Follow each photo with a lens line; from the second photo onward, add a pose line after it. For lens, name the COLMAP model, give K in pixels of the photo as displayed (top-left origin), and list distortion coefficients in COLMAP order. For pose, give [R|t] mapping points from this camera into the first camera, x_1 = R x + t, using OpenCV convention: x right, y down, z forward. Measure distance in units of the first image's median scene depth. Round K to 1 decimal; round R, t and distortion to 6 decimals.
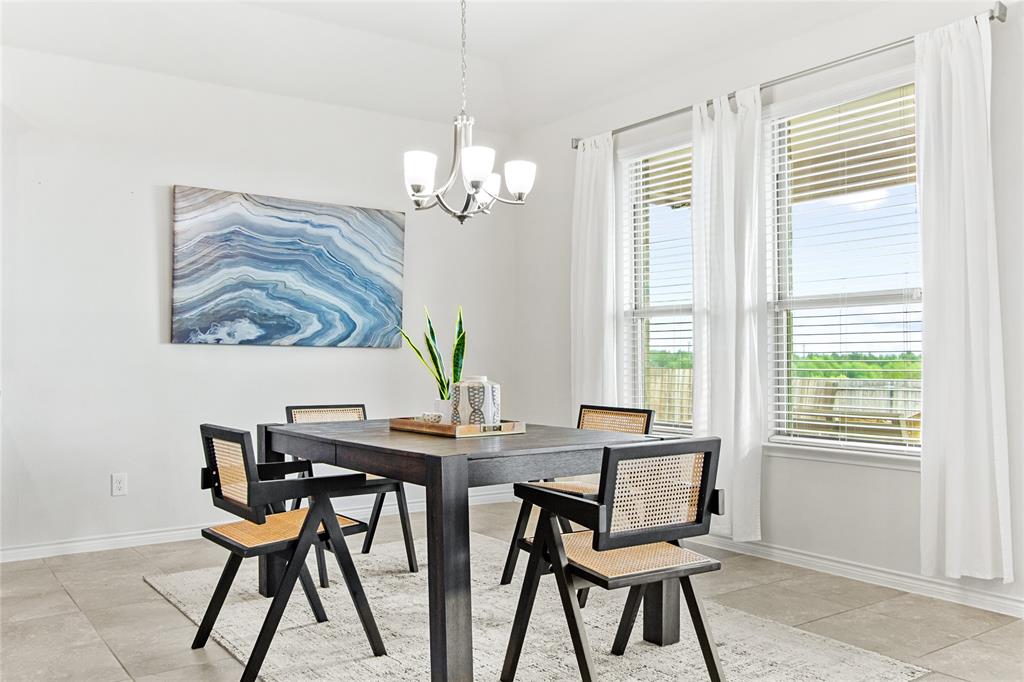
lens RADIAL K [[846.4, 0, 474.0], [0, 846.4, 342.7], [0, 0, 1]] dist [-0.029075, -0.000494]
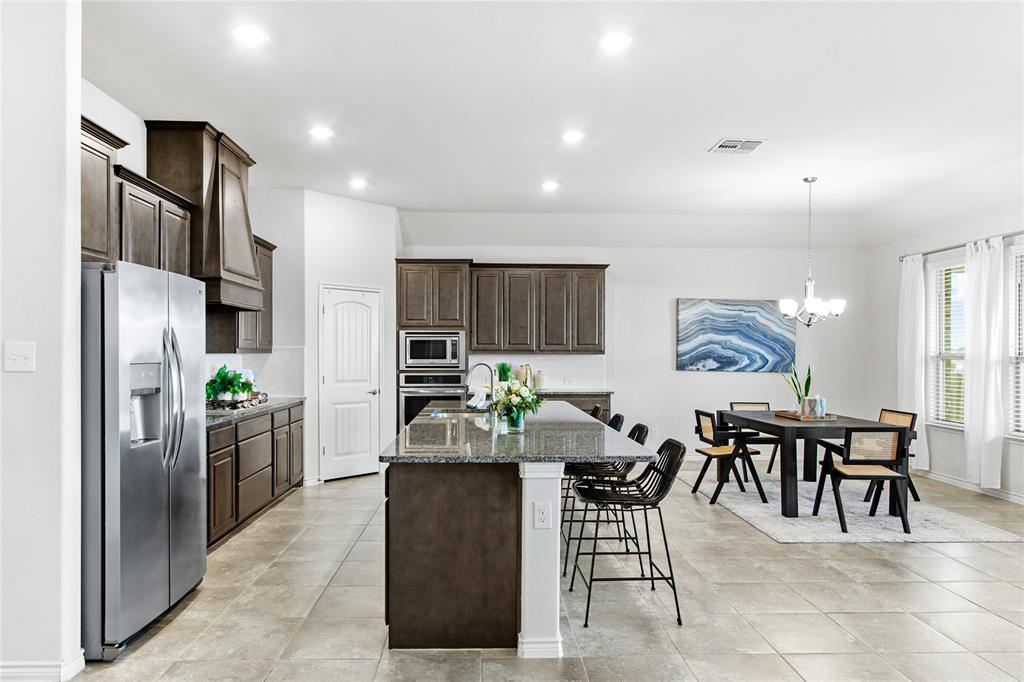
lens RADIAL K [[642.3, 0, 502.1], [0, 642.3, 350.9], [0, 0, 1]] dist [-0.001746, -0.000693]
pose [[0.840288, 0.005104, -0.542116, 0.181314], [0.003663, 0.999879, 0.015092, -0.084081], [0.542127, -0.014667, 0.840168, -0.713060]]
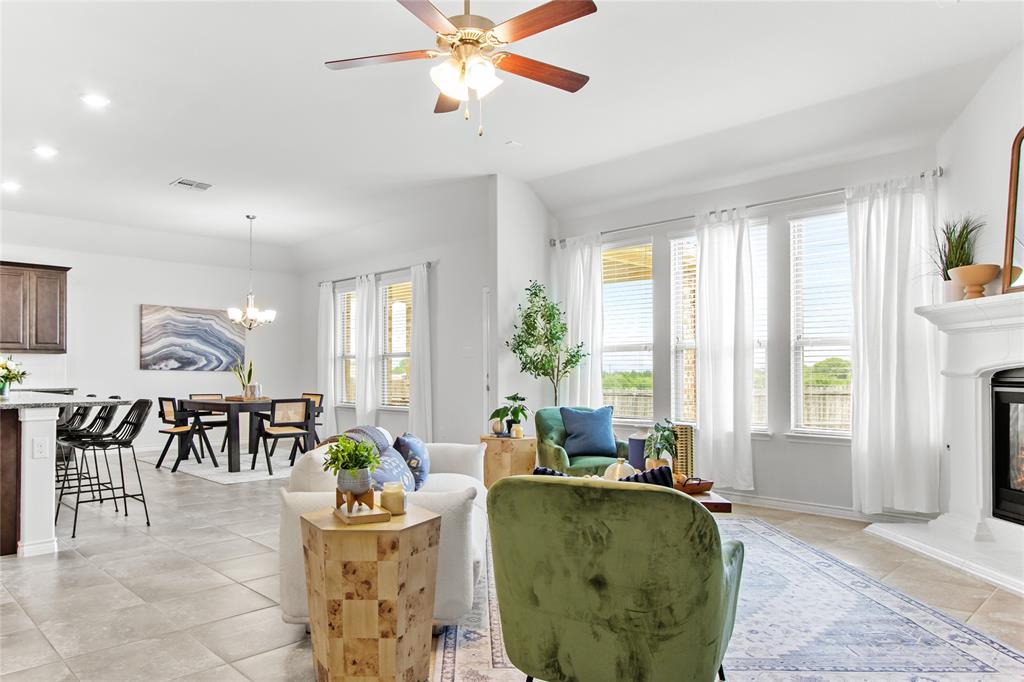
lens RADIAL K [[674.8, 0, 459.1], [0, 674.8, 367.6], [0, 0, 1]] dist [0.002050, 0.000617]
pose [[0.990198, 0.001692, 0.139660, 0.299446], [-0.002912, 0.999959, 0.008528, -0.026473], [-0.139640, -0.008851, 0.990163, -1.136022]]
